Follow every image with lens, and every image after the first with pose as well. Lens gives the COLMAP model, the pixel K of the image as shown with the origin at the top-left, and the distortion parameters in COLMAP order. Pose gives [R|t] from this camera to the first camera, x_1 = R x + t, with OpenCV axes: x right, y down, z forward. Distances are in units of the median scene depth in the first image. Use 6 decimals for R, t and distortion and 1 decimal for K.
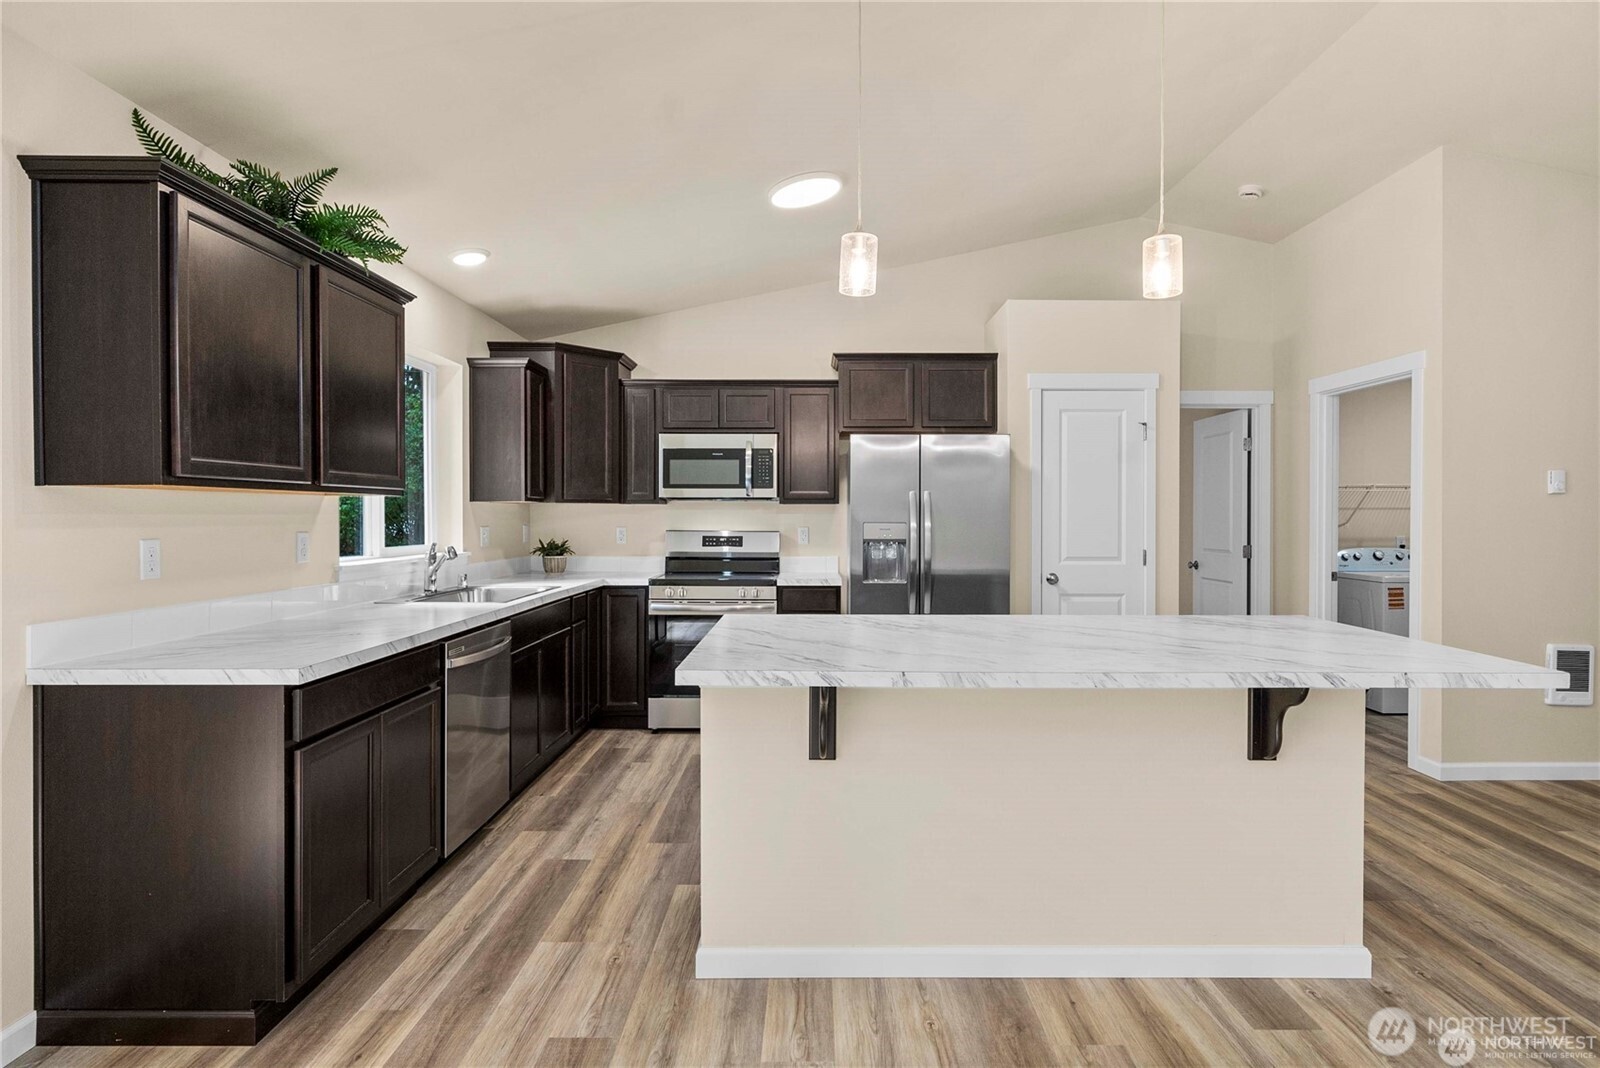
lens RADIAL K [[838.9, 0, 818.4], [0, 838.9, 528.8], [0, 0, 1]] dist [0.004044, 0.000145]
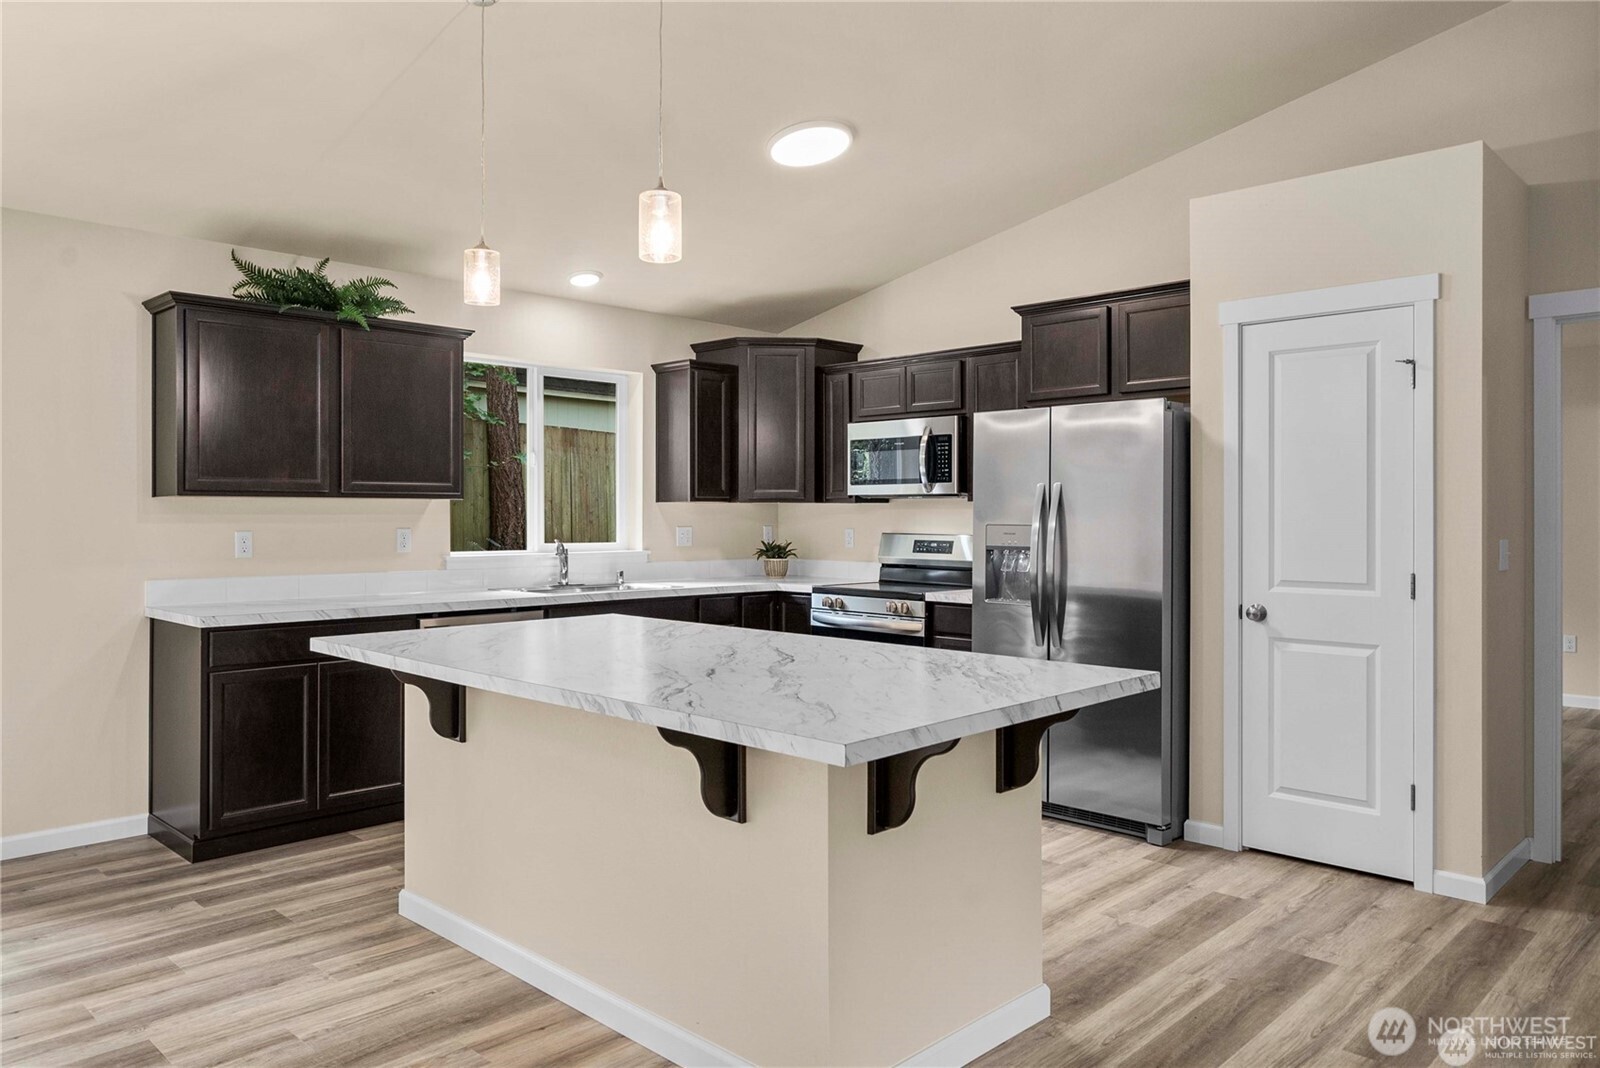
lens RADIAL K [[1104.5, 0, 801.3], [0, 1104.5, 522.3], [0, 0, 1]] dist [0.000051, 0.007824]
pose [[0.713451, 0.003522, -0.700697, 0.660172], [-0.011147, 0.999918, -0.006323, -0.001137], [0.700617, 0.012322, 0.713431, 0.147355]]
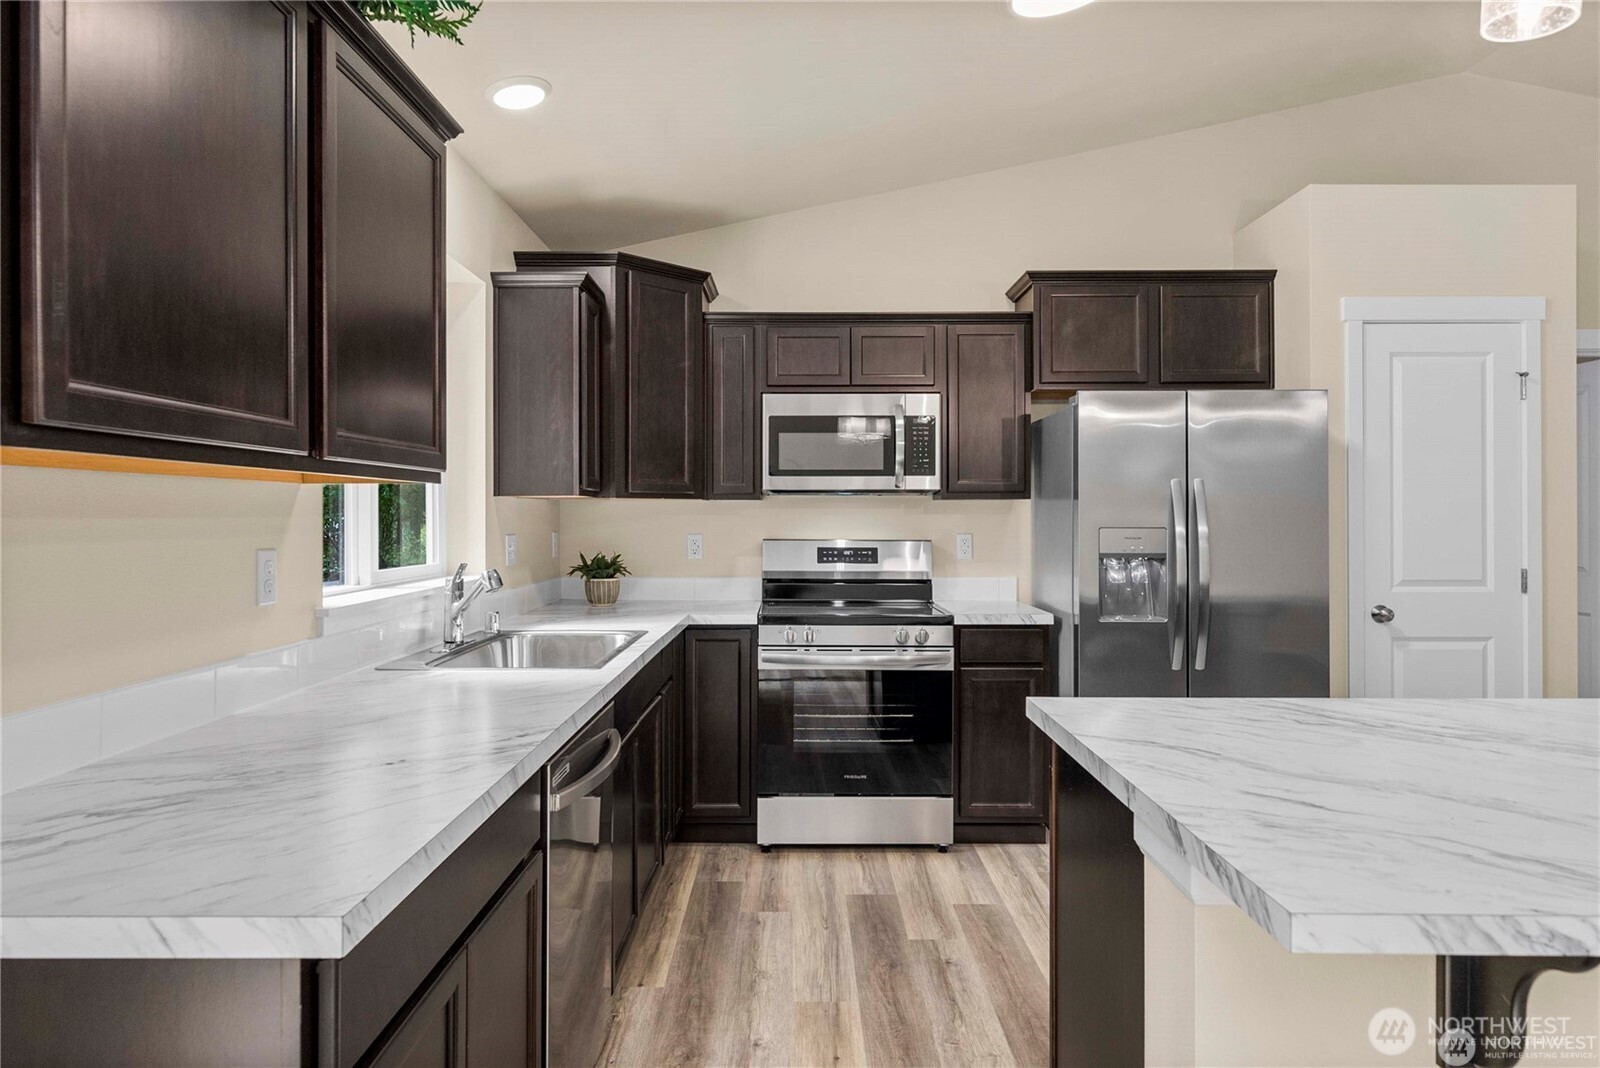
lens RADIAL K [[1005.0, 0, 797.2], [0, 1005.0, 519.4], [0, 0, 1]] dist [0.004662, -0.002891]
pose [[0.999961, -0.001756, -0.008659, -0.173743], [0.001649, 0.999922, -0.012407, -0.004574], [0.008681, 0.012392, 0.999886, 0.230318]]
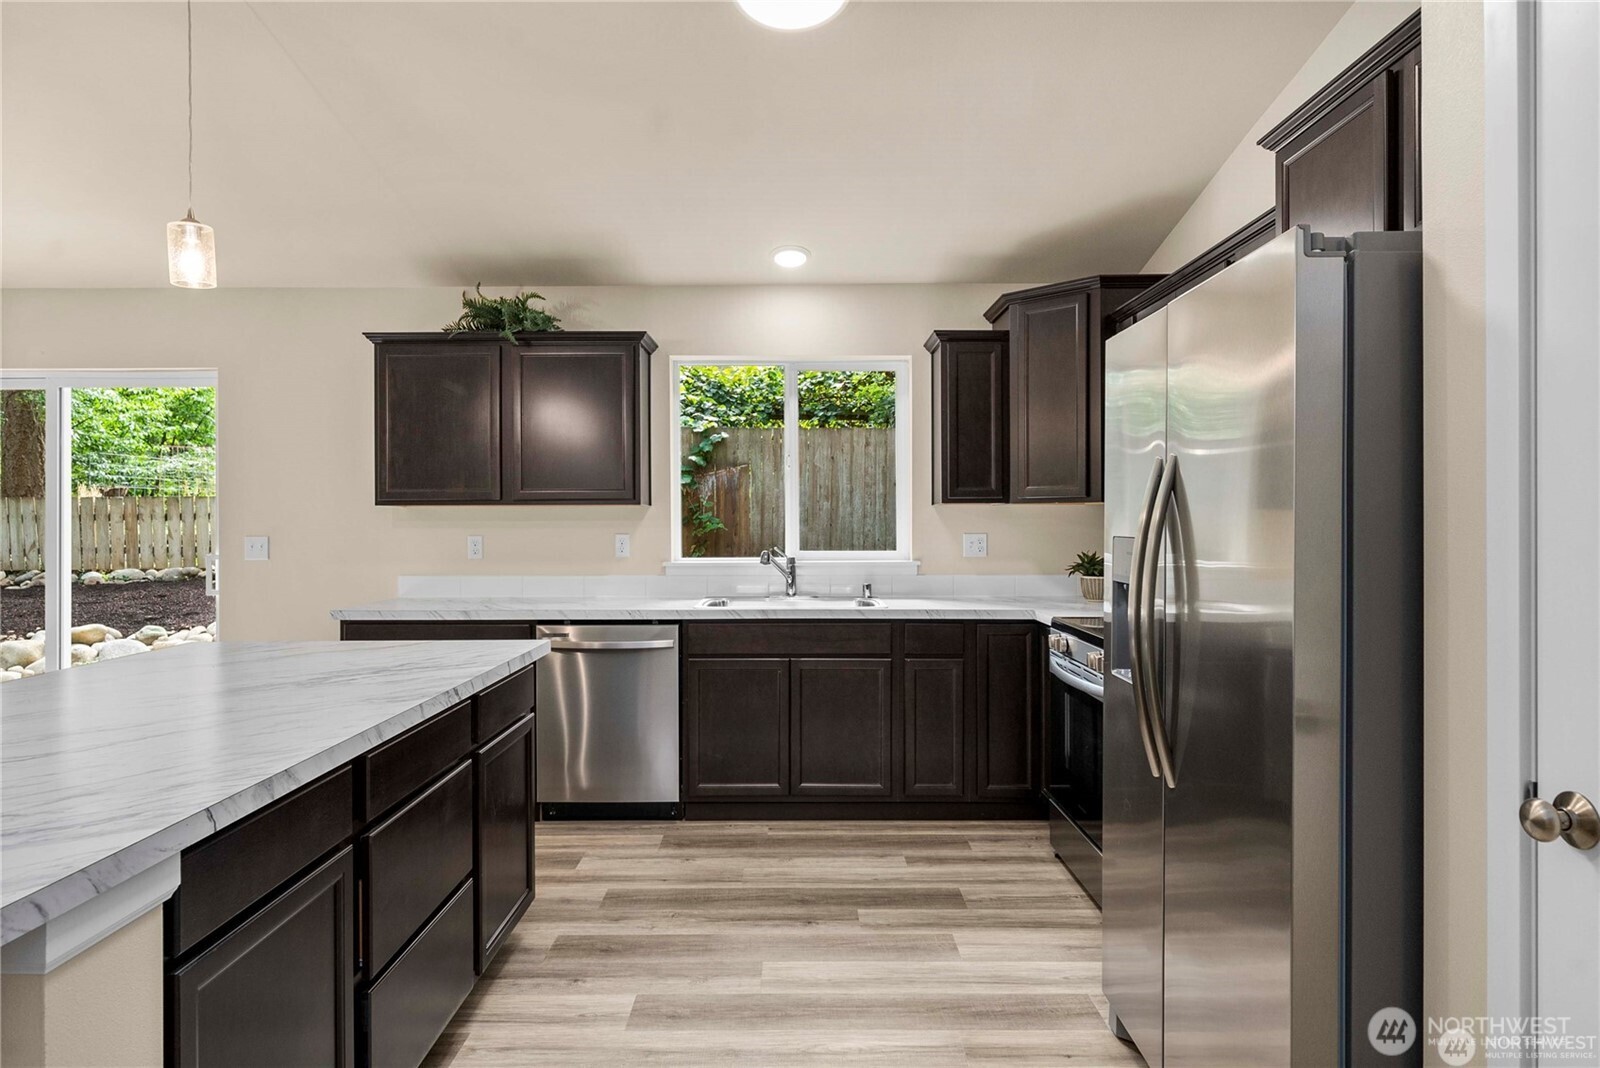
lens RADIAL K [[907.7, 0, 801.8], [0, 907.7, 528.4], [0, 0, 1]] dist [-0.006947, -0.001683]
pose [[-0.003658, 0.007583, -0.999965, 0.533240], [-0.012982, 0.999887, 0.007630, -0.012844], [0.999909, 0.013009, -0.003559, 0.849915]]
